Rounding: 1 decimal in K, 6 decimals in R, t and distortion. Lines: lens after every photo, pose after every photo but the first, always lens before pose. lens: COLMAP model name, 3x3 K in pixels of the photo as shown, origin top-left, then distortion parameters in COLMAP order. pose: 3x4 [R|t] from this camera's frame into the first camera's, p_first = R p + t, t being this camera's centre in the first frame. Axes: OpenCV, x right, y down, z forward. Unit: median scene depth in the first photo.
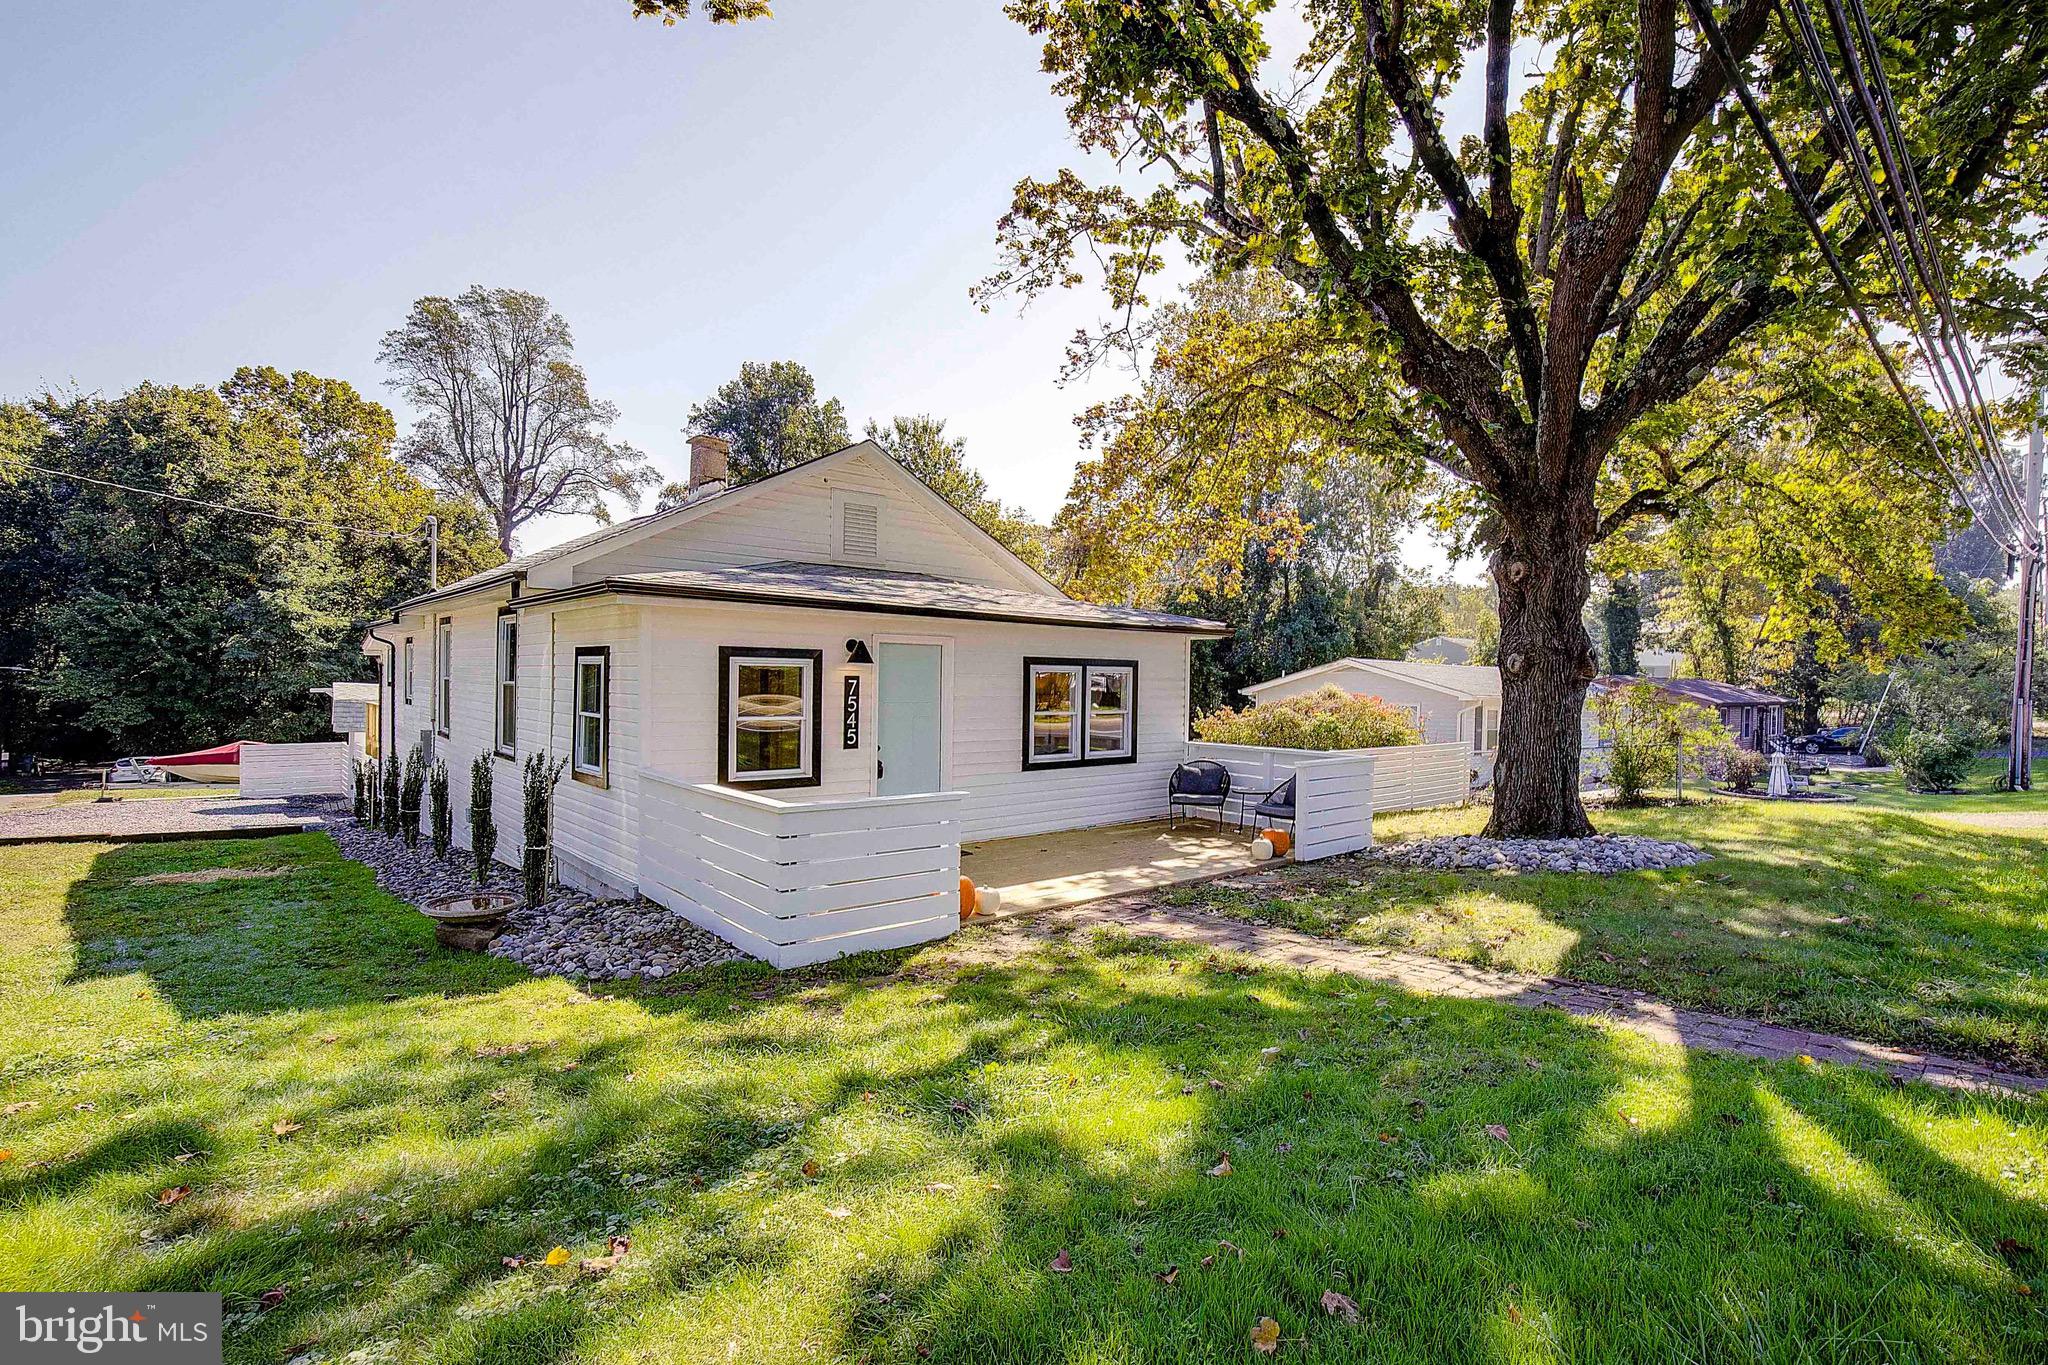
lens RADIAL K [[948.8, 0, 1042.9], [0, 948.8, 696.9], [0, 0, 1]] dist [-0.032432, 0.004704]
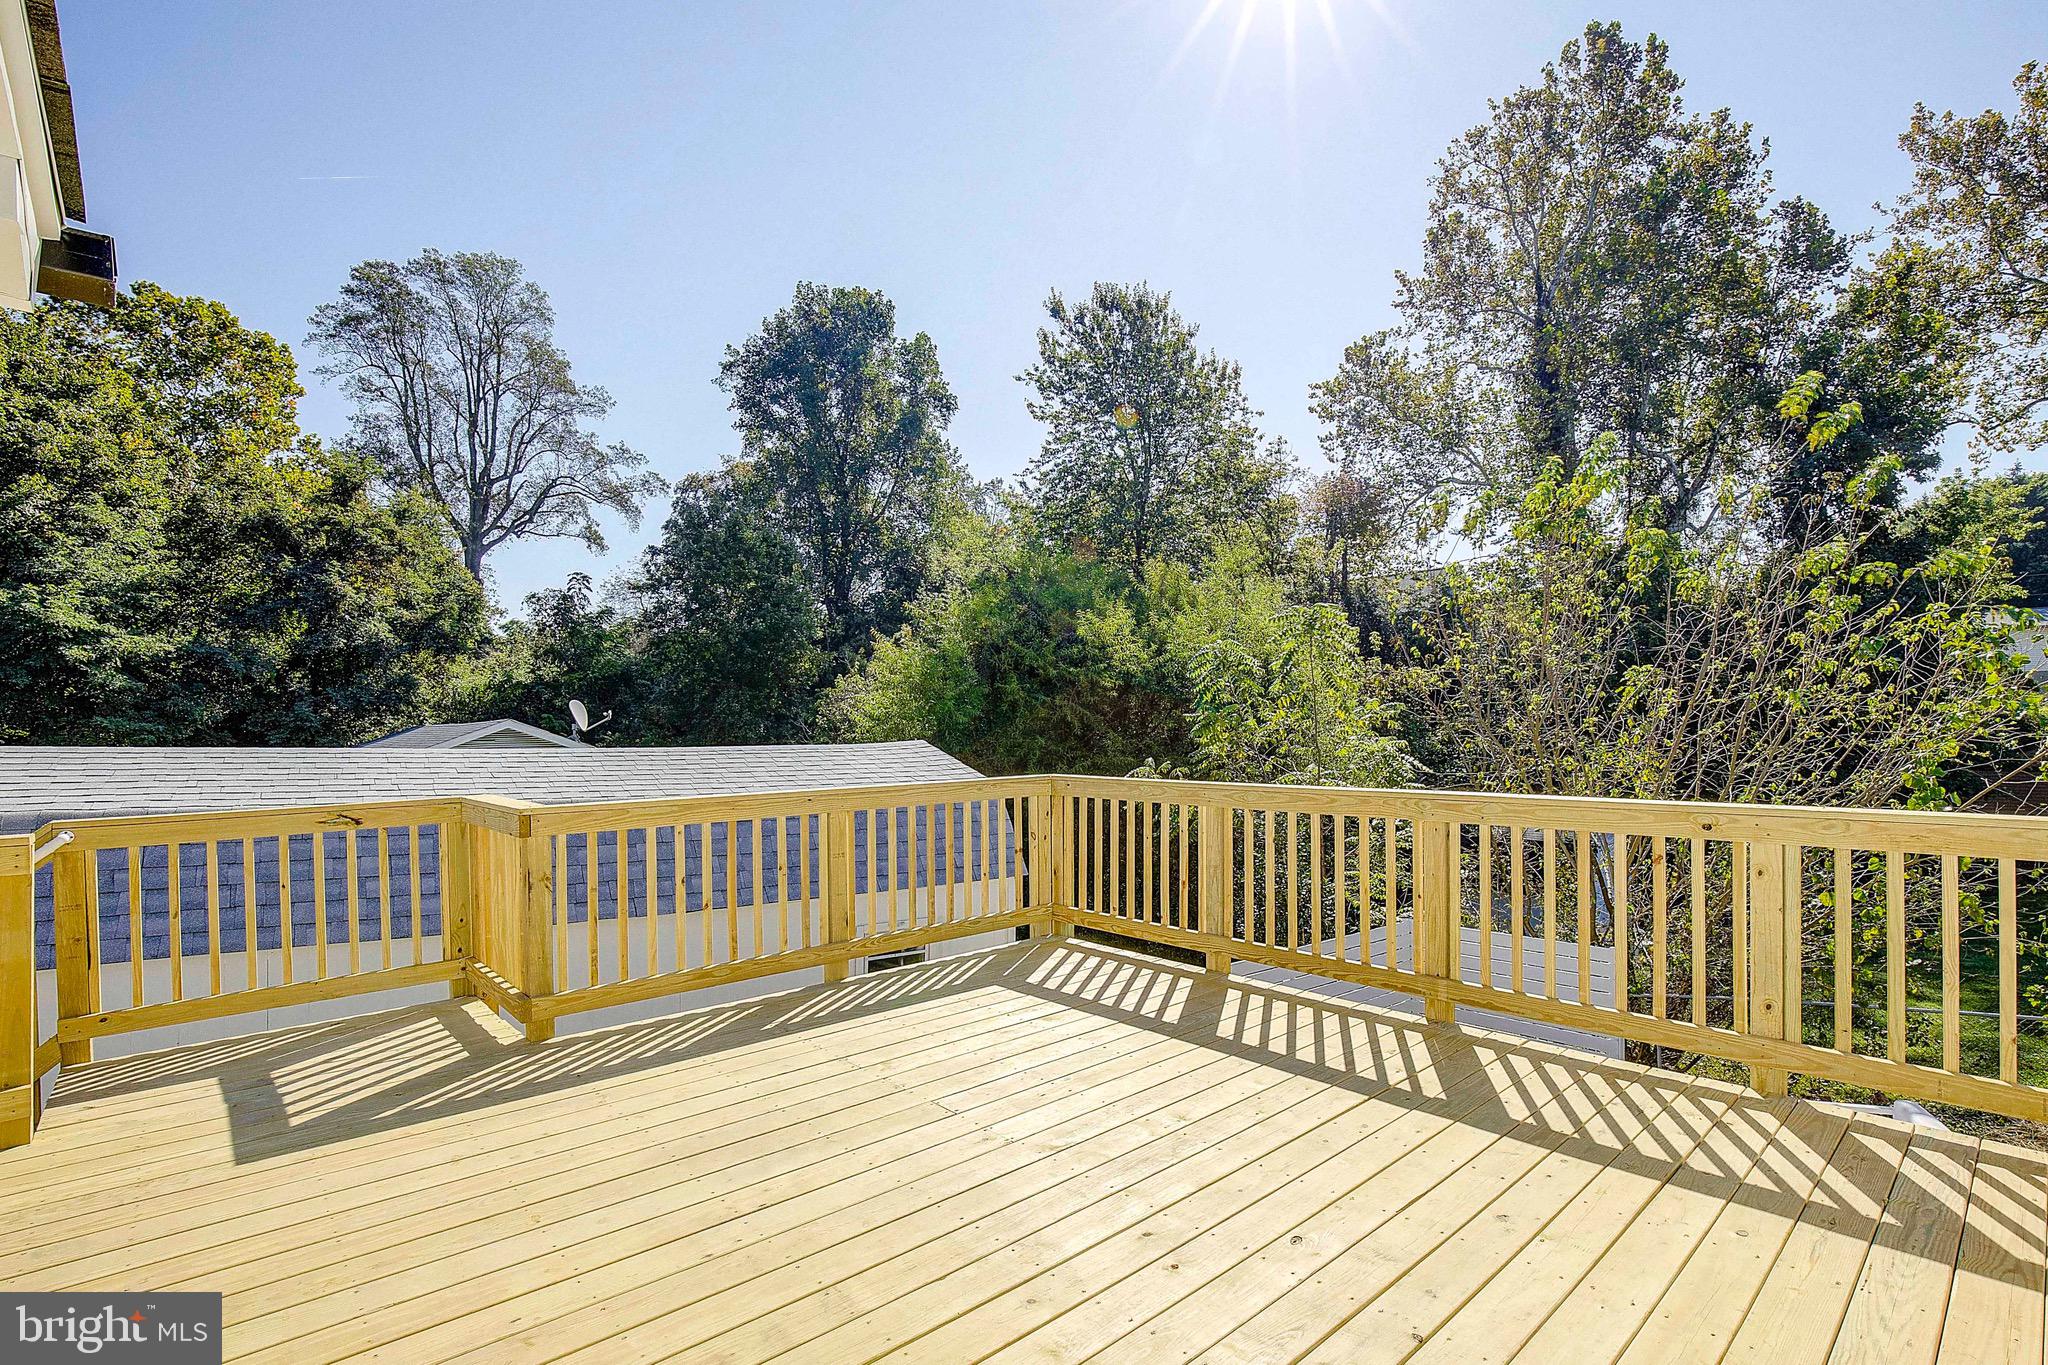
lens RADIAL K [[948.8, 0, 1025.6], [0, 948.8, 730.6], [0, 0, 1]] dist [-0.032432, 0.004704]
pose [[0.999409, -0.034353, -0.001428, -0.242529], [0.034326, 0.999280, -0.016182, -0.002039], [0.001983, 0.016123, 0.999868, 0.461511]]
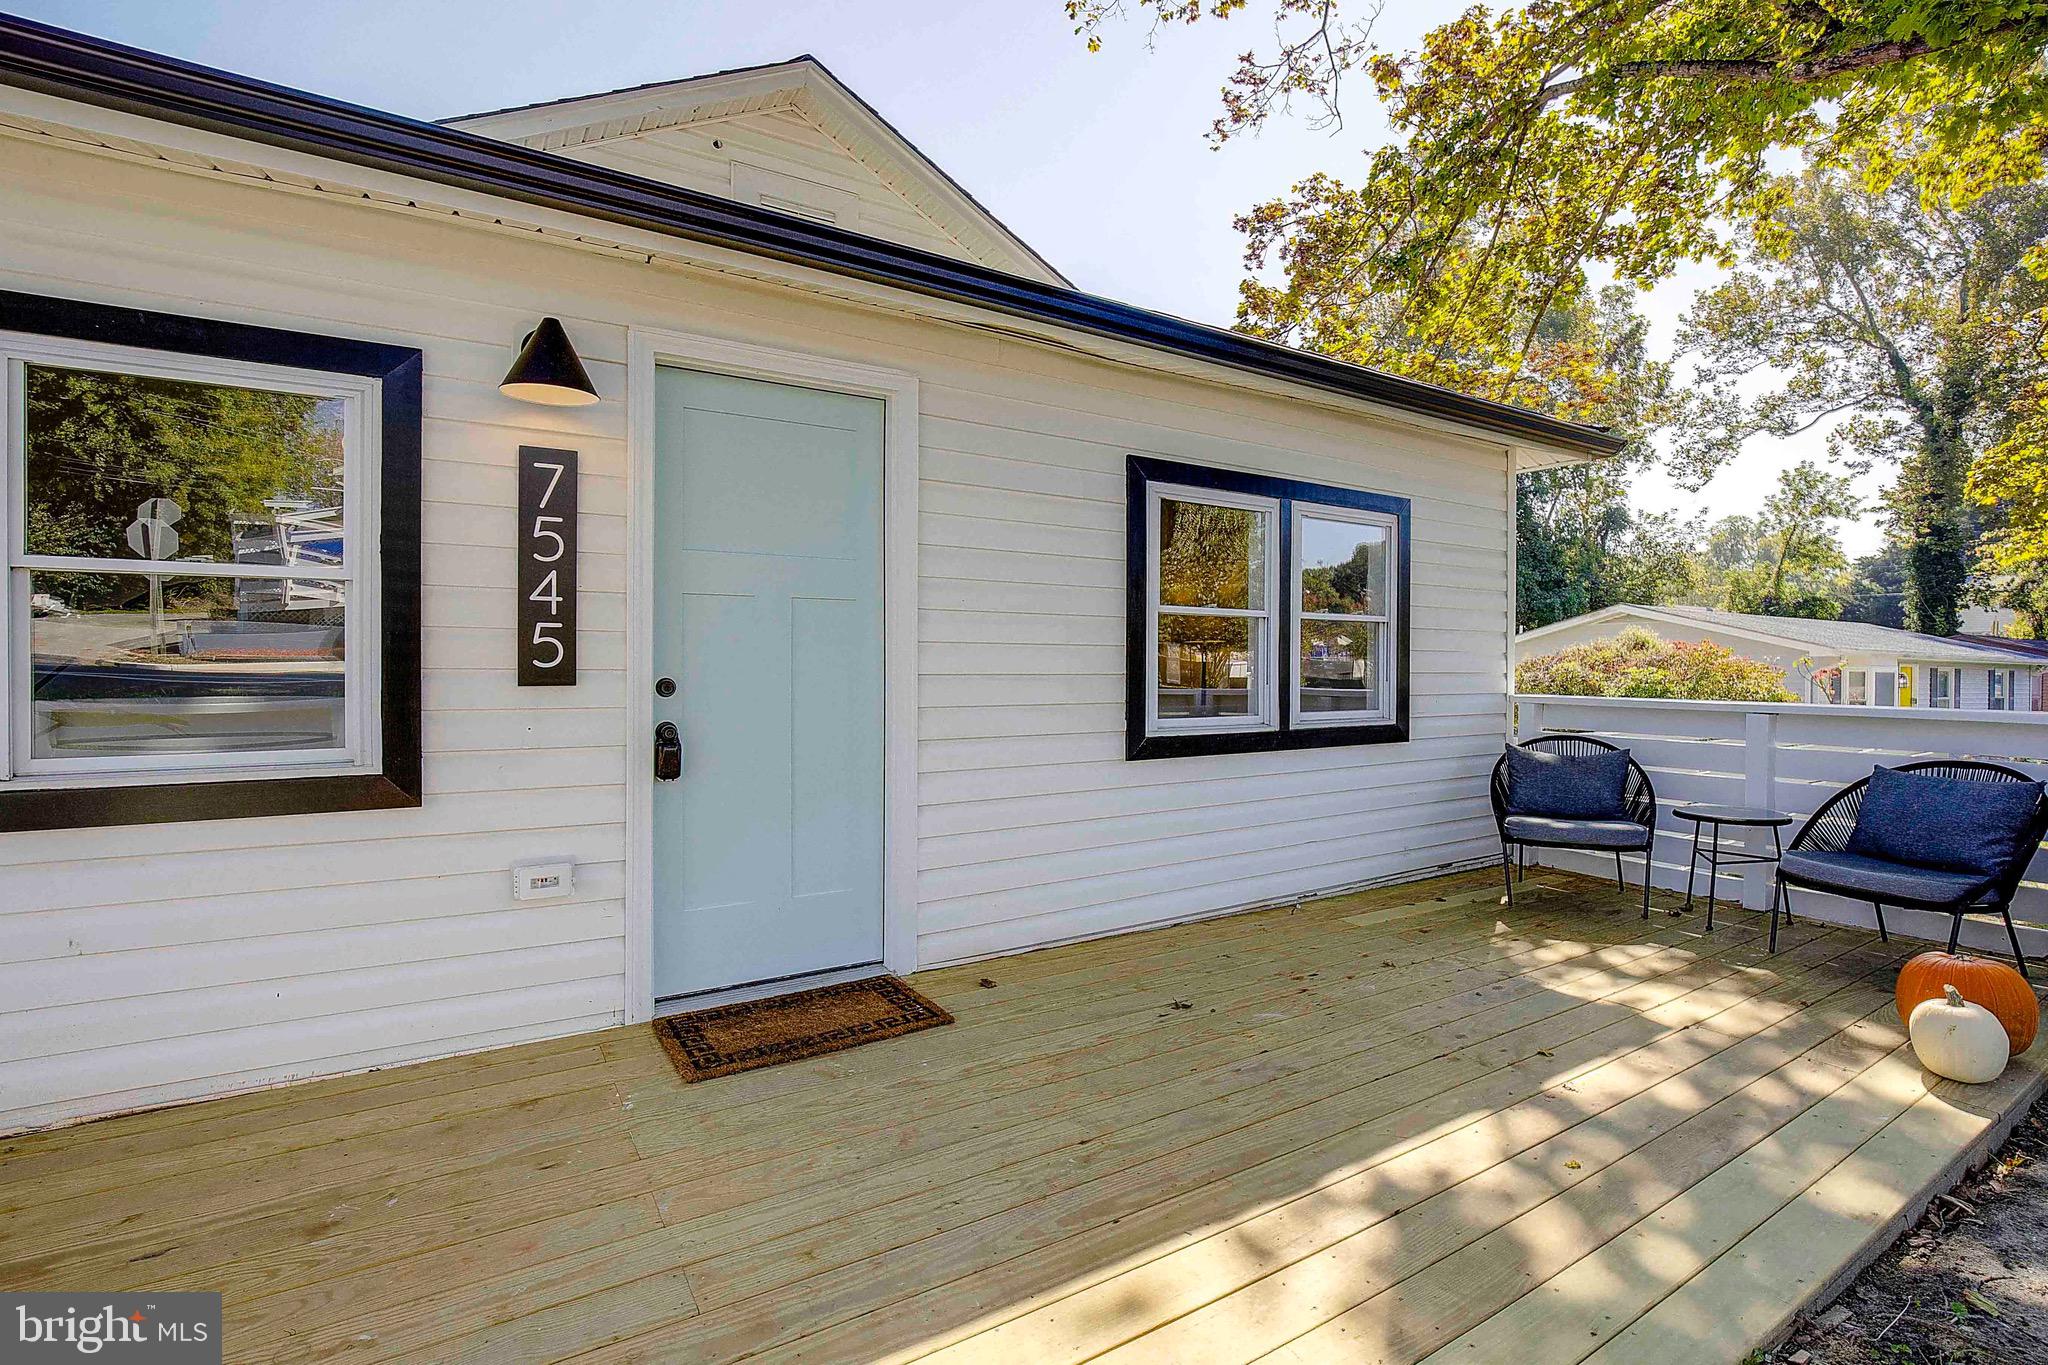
lens RADIAL K [[948.8, 0, 1053.8], [0, 948.8, 669.7], [0, 0, 1]] dist [-0.032432, 0.004704]
pose [[0.988203, -0.011019, -0.152755, 0.001848], [0.008449, 0.999812, -0.017462, 0.011914], [0.152919, 0.015965, 0.988110, 0.151120]]
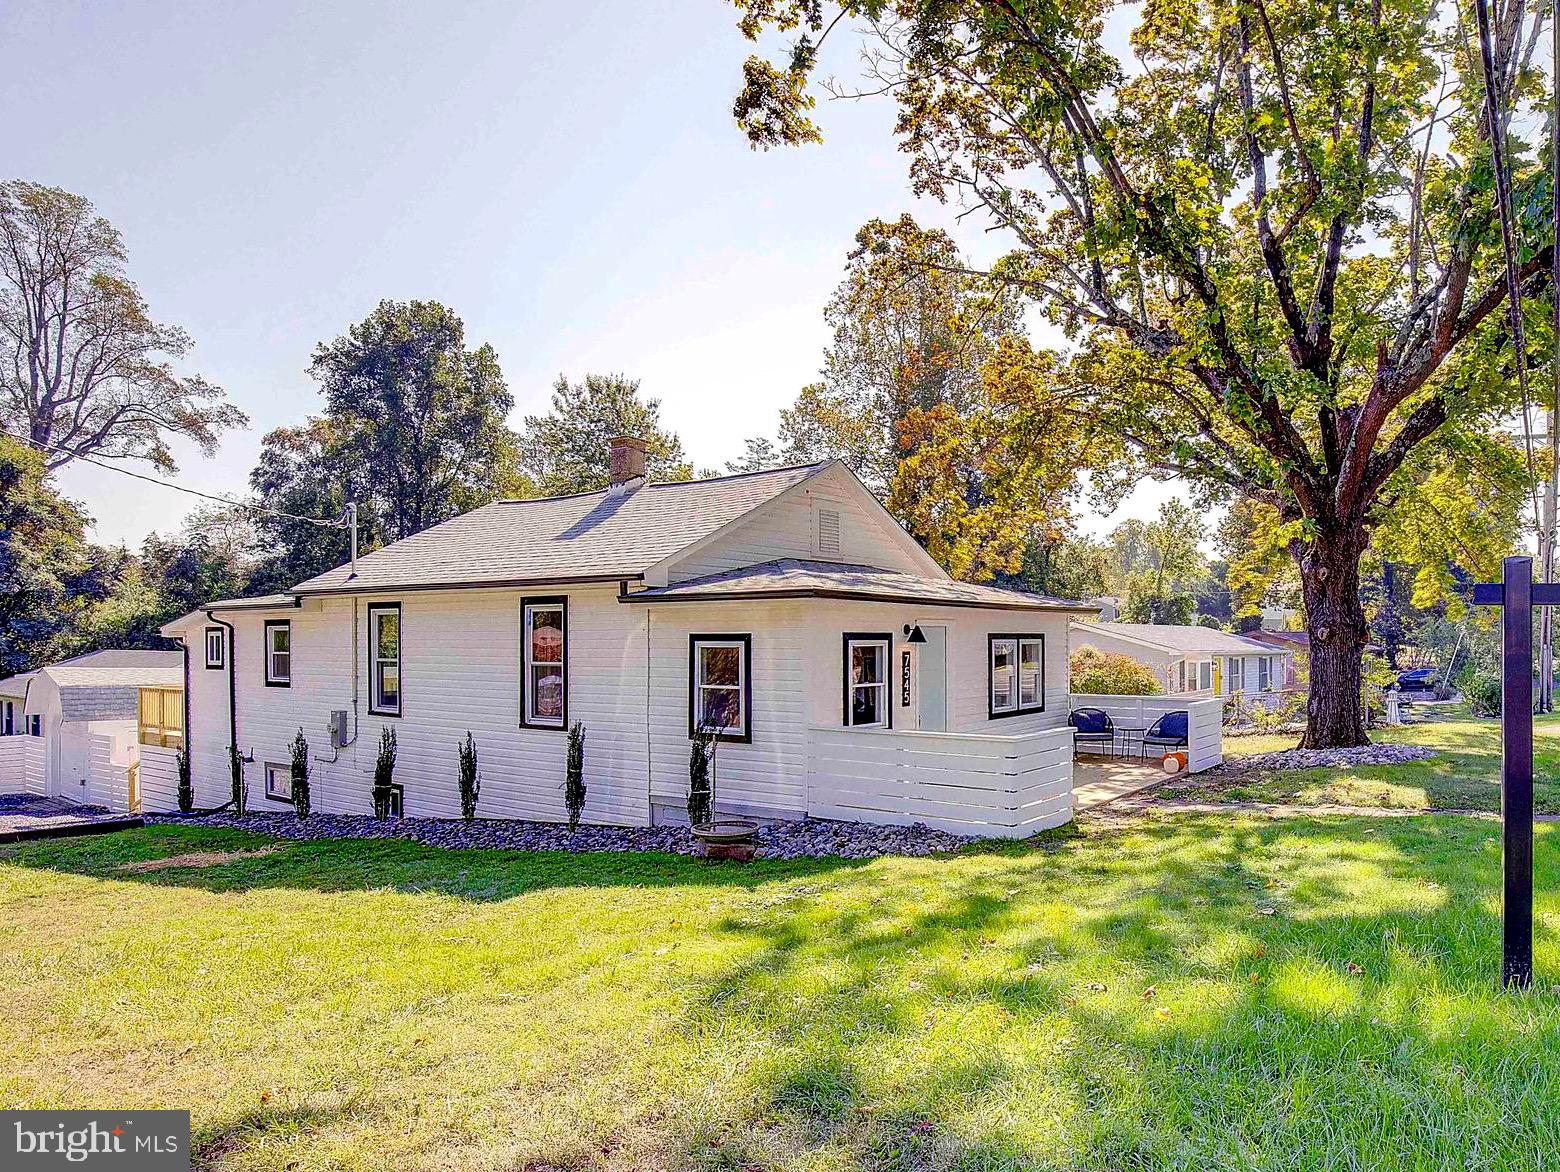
lens RADIAL K [[991.2, 0, 941.8], [0, 991.2, 662.9], [0, 0, 1]] dist [-0.044669, 0.013858]
pose [[0.958962, -0.026325, 0.282311, -0.115032], [0.024607, 0.999651, 0.009627, -0.003977], [-0.282466, -0.002285, 0.959275, -0.075069]]
